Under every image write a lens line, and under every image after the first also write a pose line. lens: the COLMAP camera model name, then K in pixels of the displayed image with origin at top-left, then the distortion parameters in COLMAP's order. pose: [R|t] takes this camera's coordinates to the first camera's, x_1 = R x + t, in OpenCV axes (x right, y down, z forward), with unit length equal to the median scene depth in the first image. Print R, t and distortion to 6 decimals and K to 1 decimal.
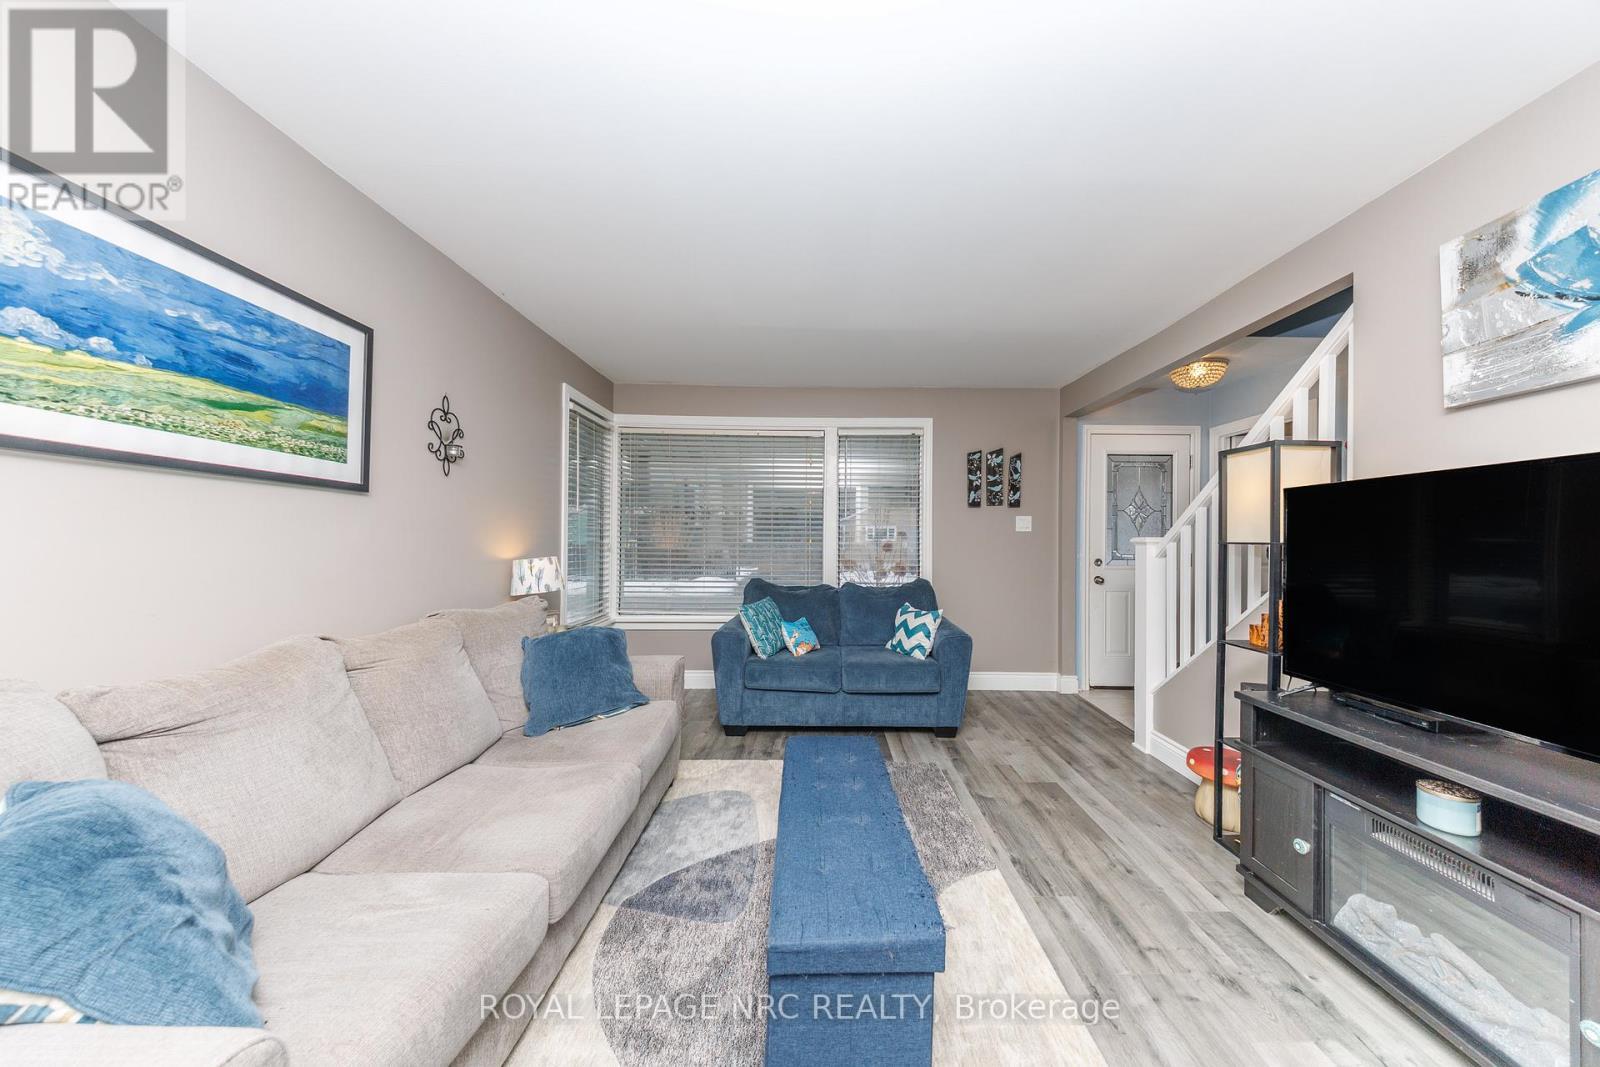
lens RADIAL K [[574.2, 0, 811.3], [0, 574.2, 541.2], [0, 0, 1]] dist [0.002634, -0.002146]
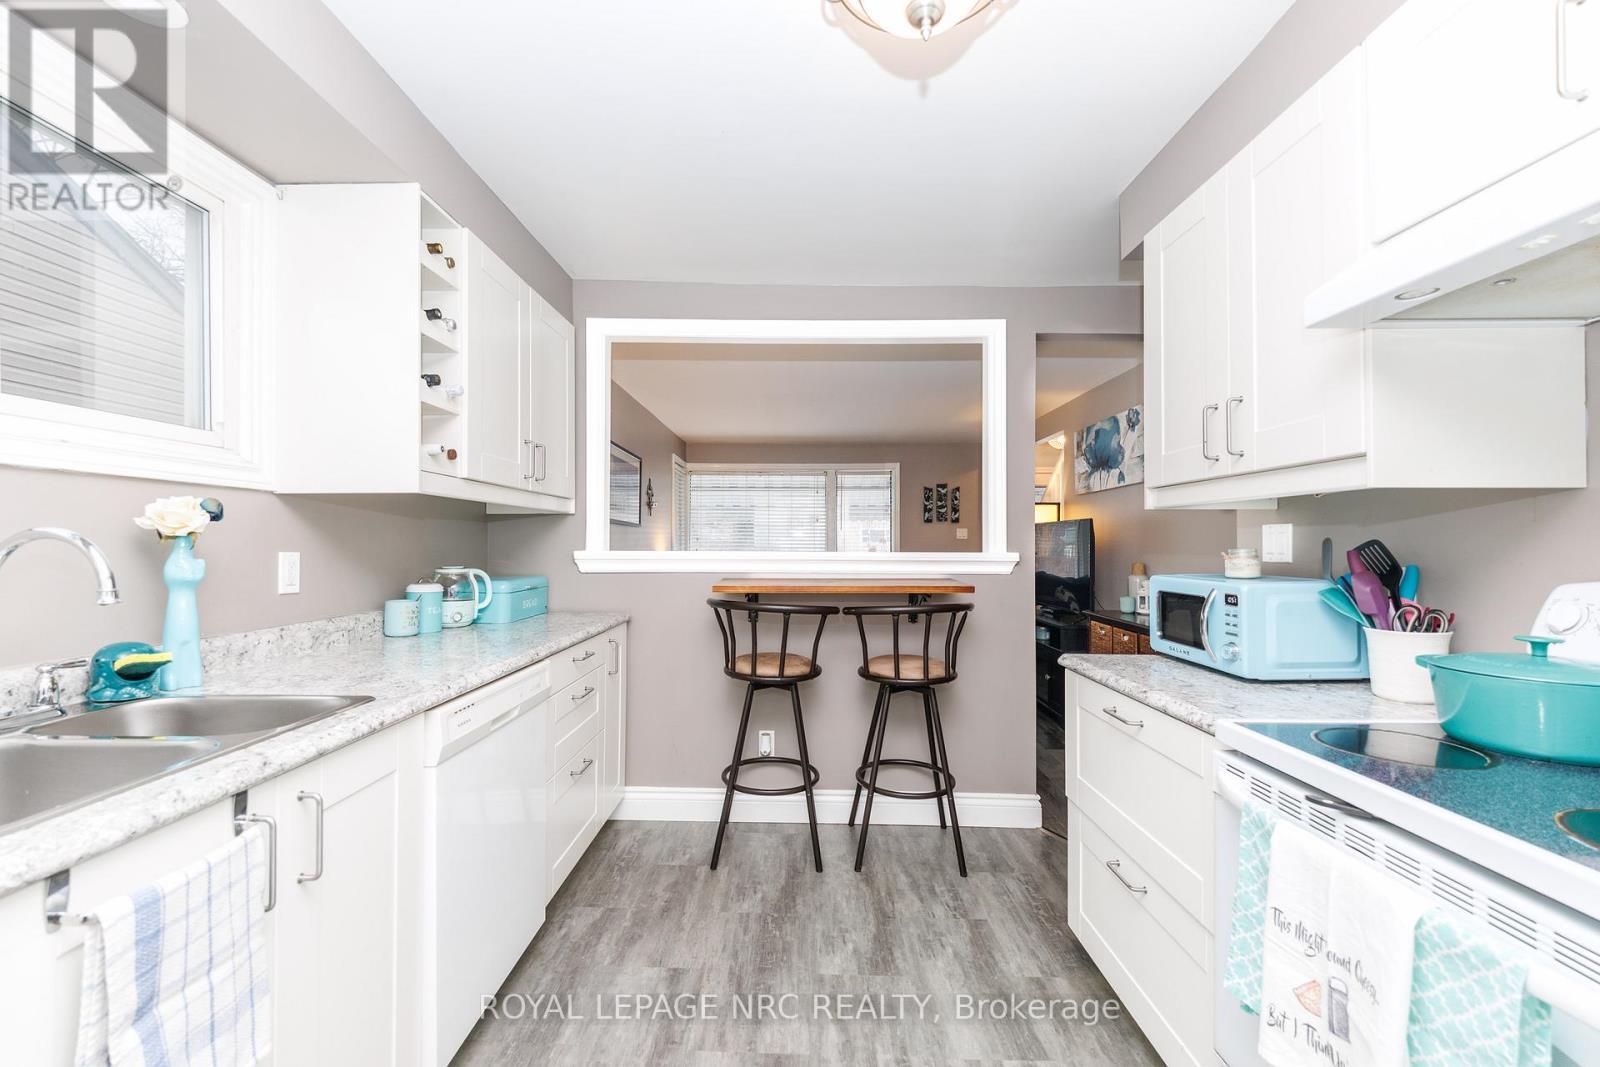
lens RADIAL K [[653.1, 0, 803.5], [0, 653.1, 534.7], [0, 0, 1]] dist [0.000152, -0.001405]
pose [[0.999891, 0.007099, 0.012944, -0.060882], [-0.006865, 0.999813, -0.018060, 0.004465], [-0.013070, 0.017969, 0.999753, -0.689453]]
